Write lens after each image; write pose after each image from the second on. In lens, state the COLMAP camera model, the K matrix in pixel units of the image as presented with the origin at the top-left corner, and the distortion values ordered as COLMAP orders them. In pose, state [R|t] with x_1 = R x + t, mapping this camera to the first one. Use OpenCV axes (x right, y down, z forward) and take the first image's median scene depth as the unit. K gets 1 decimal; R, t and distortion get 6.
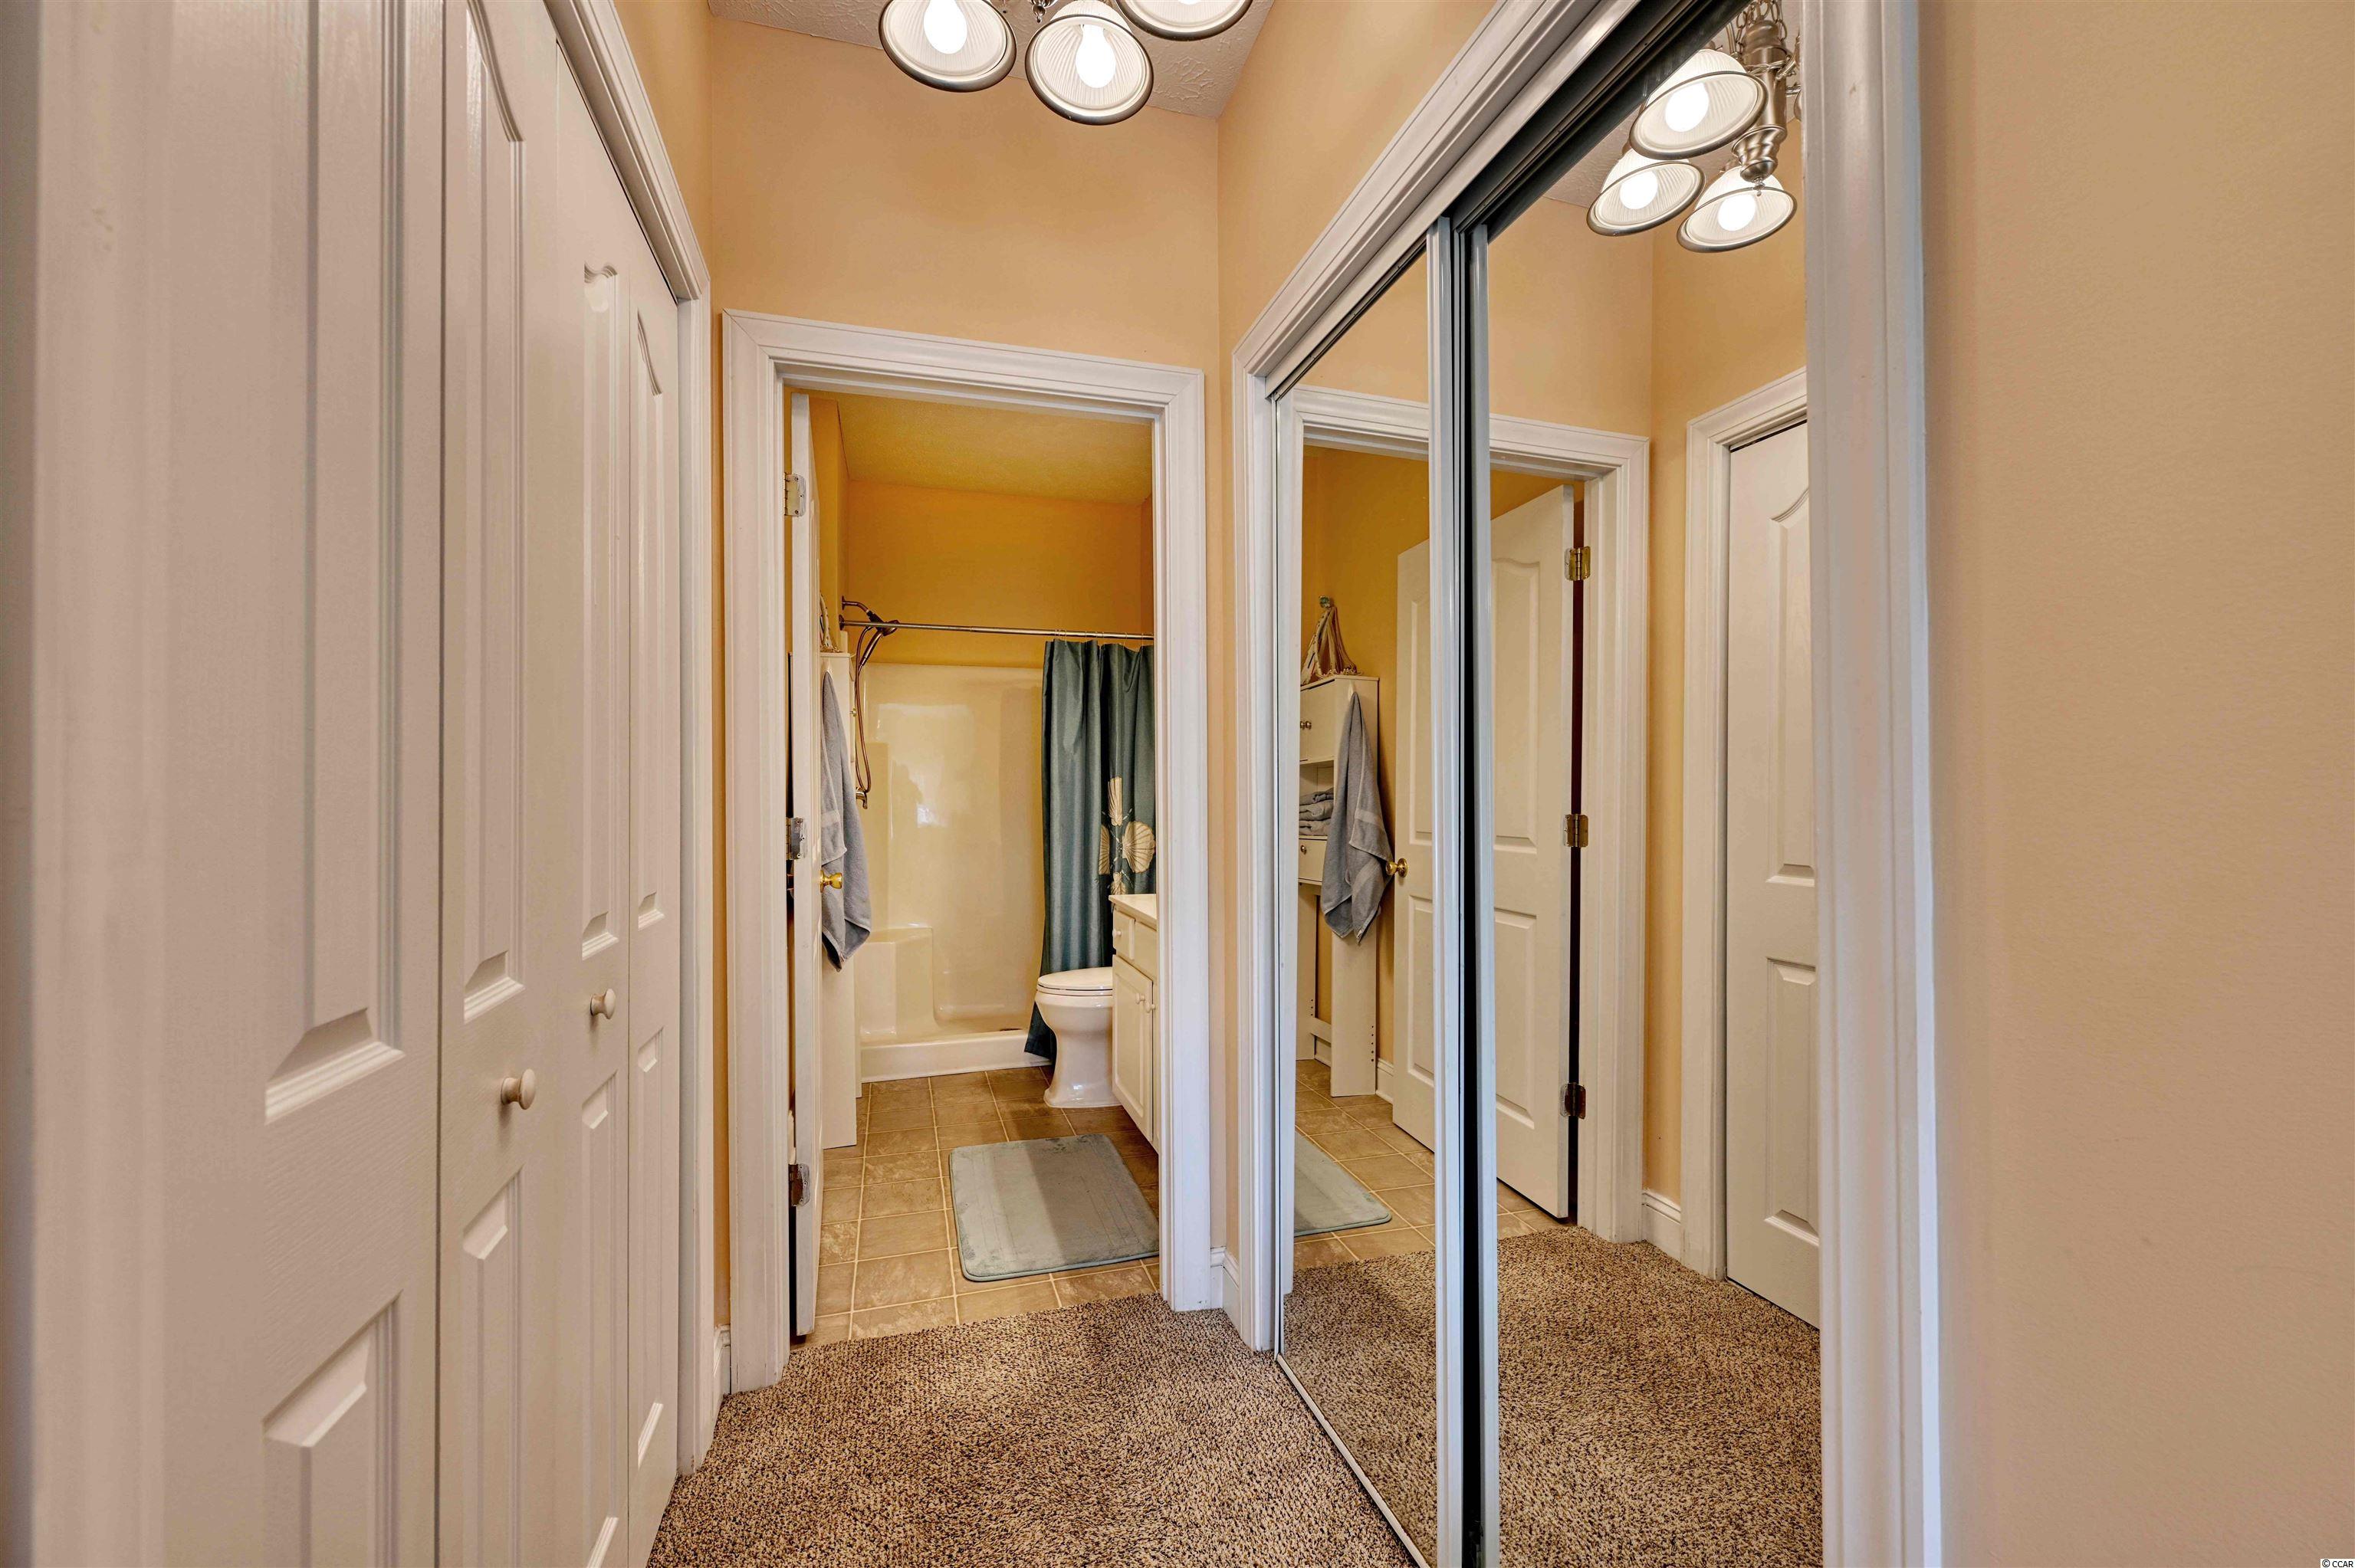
lens RADIAL K [[943.7, 0, 1178.3], [0, 943.7, 779.3], [0, 0, 1]] dist [-0.001591, 0.000369]
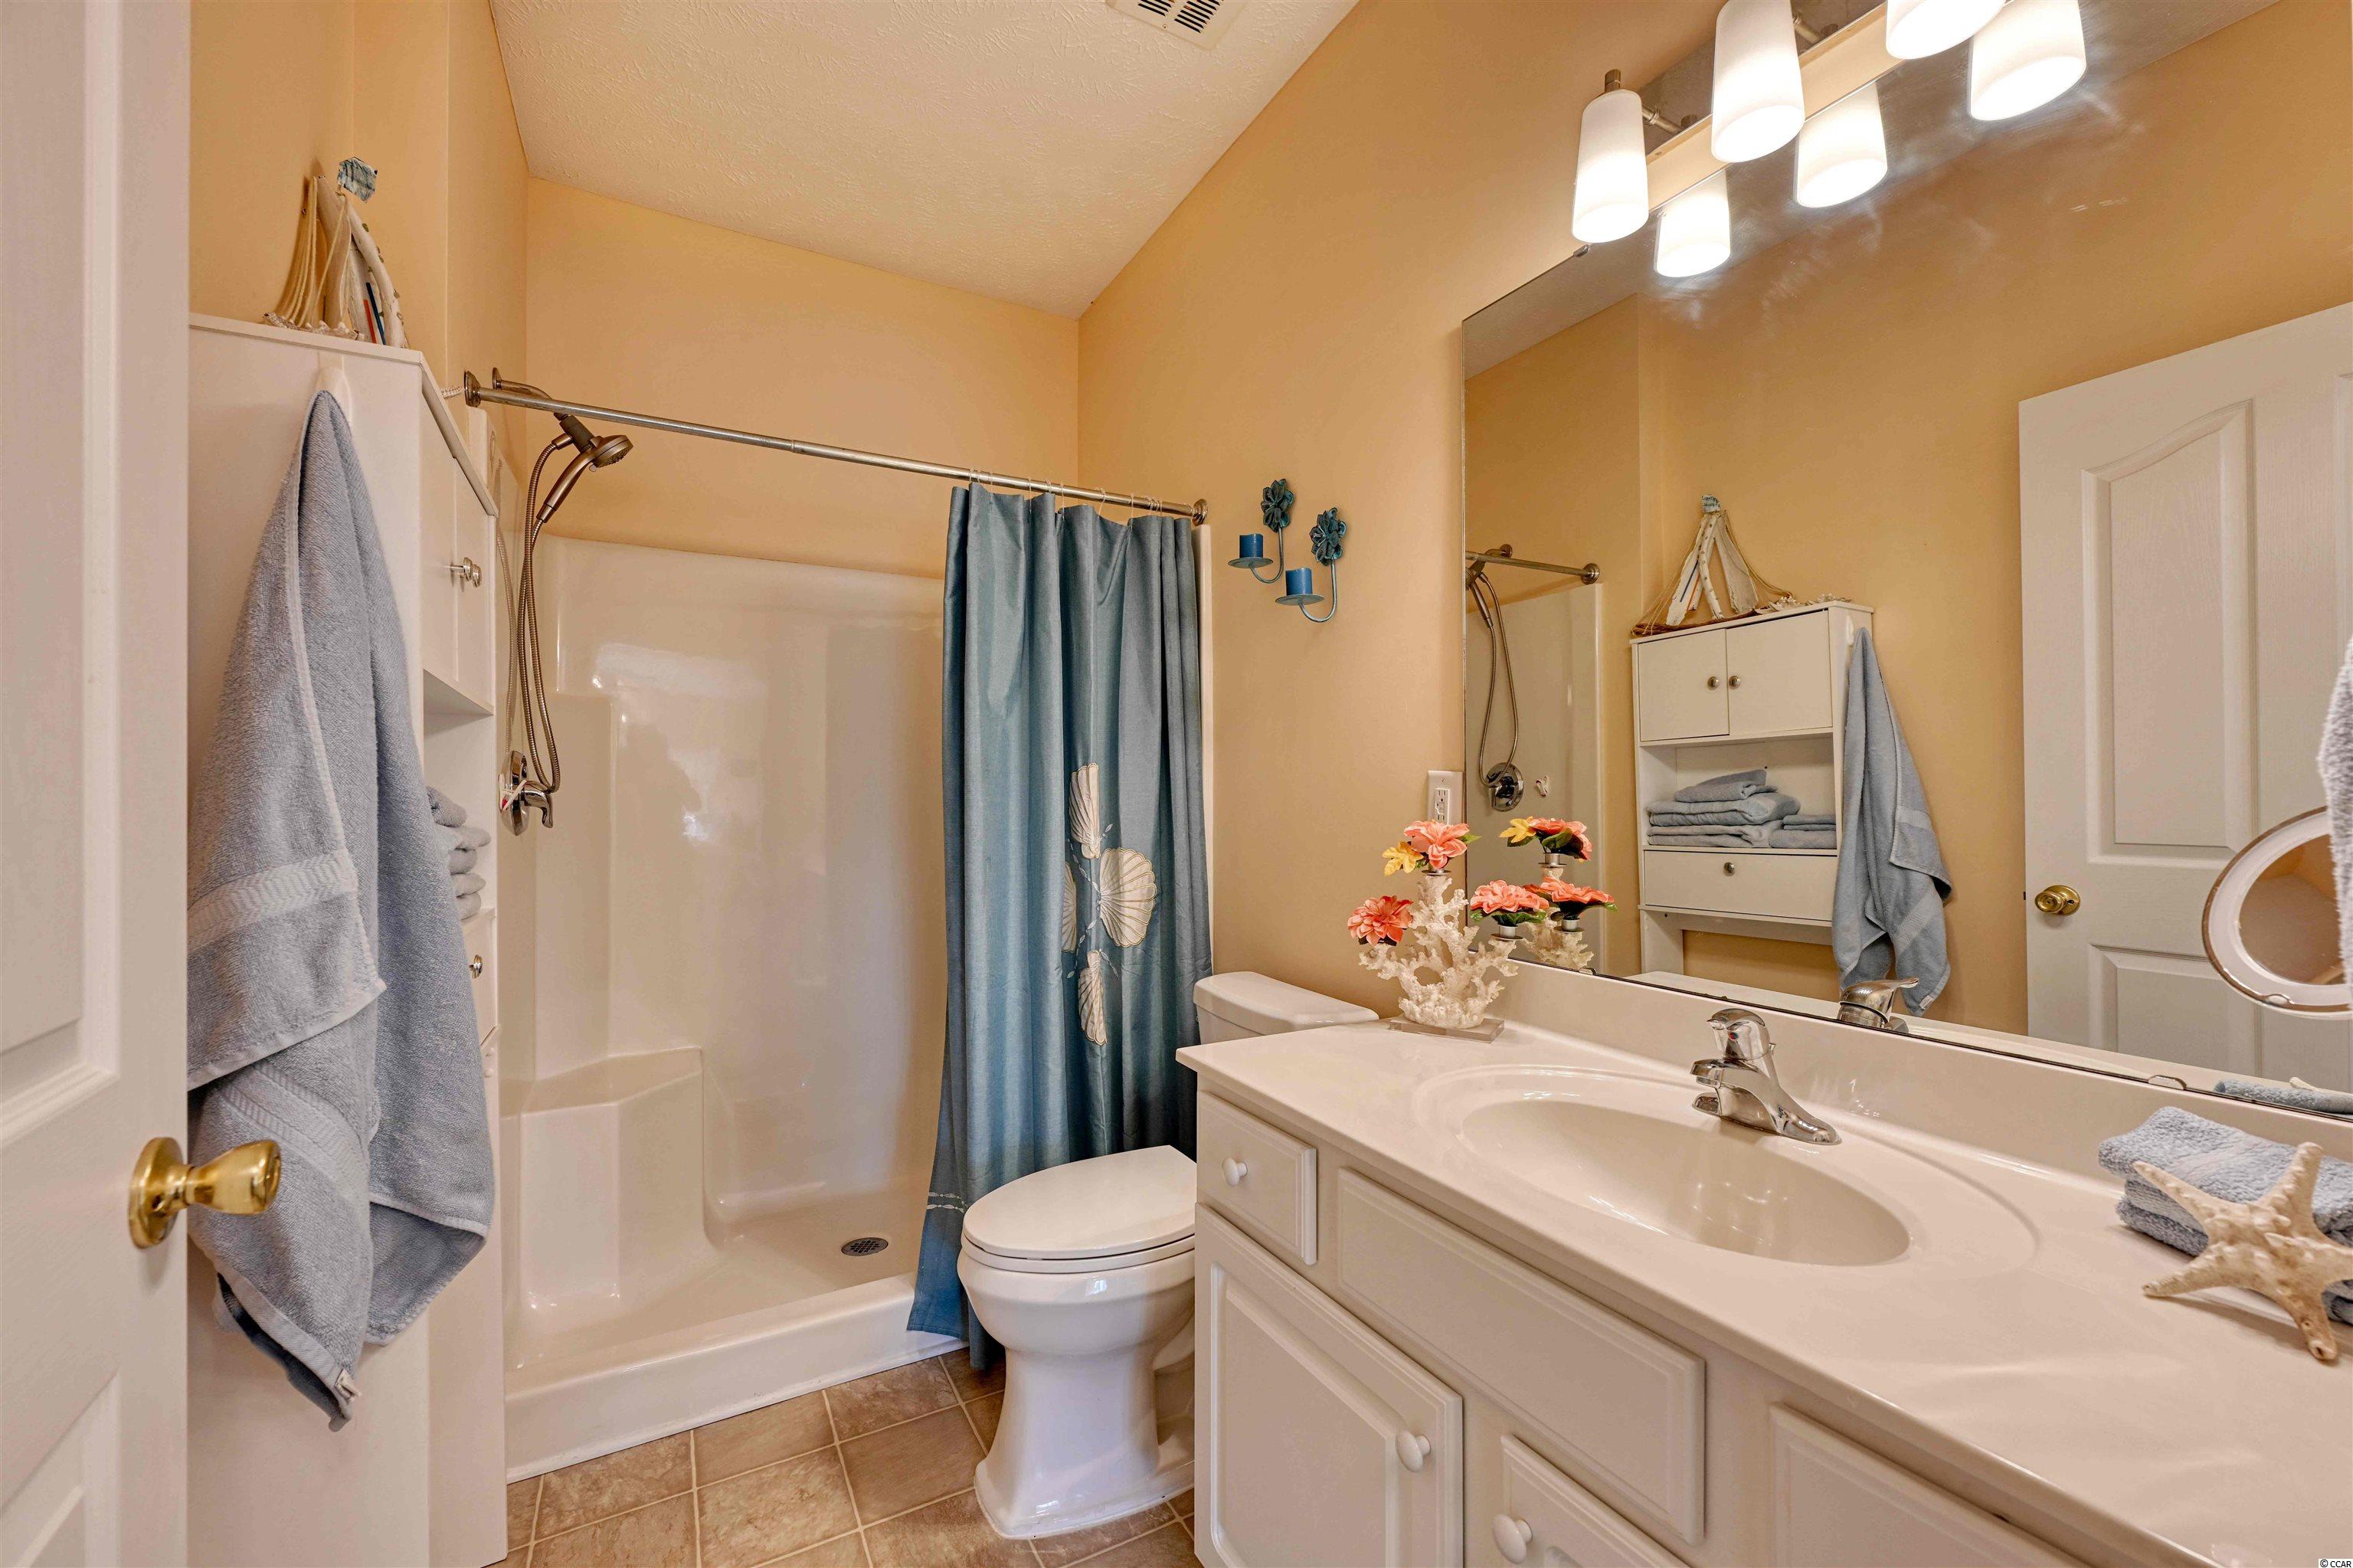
lens RADIAL K [[943.1, 0, 1185.9], [0, 943.1, 784.8], [0, 0, 1]] dist [-0.001591, 0.000369]
pose [[0.976527, 0.005200, 0.215331, -0.126298], [-0.005959, 0.999978, 0.002876, 0.007477], [-0.215311, -0.004092, 0.976537, 0.488151]]
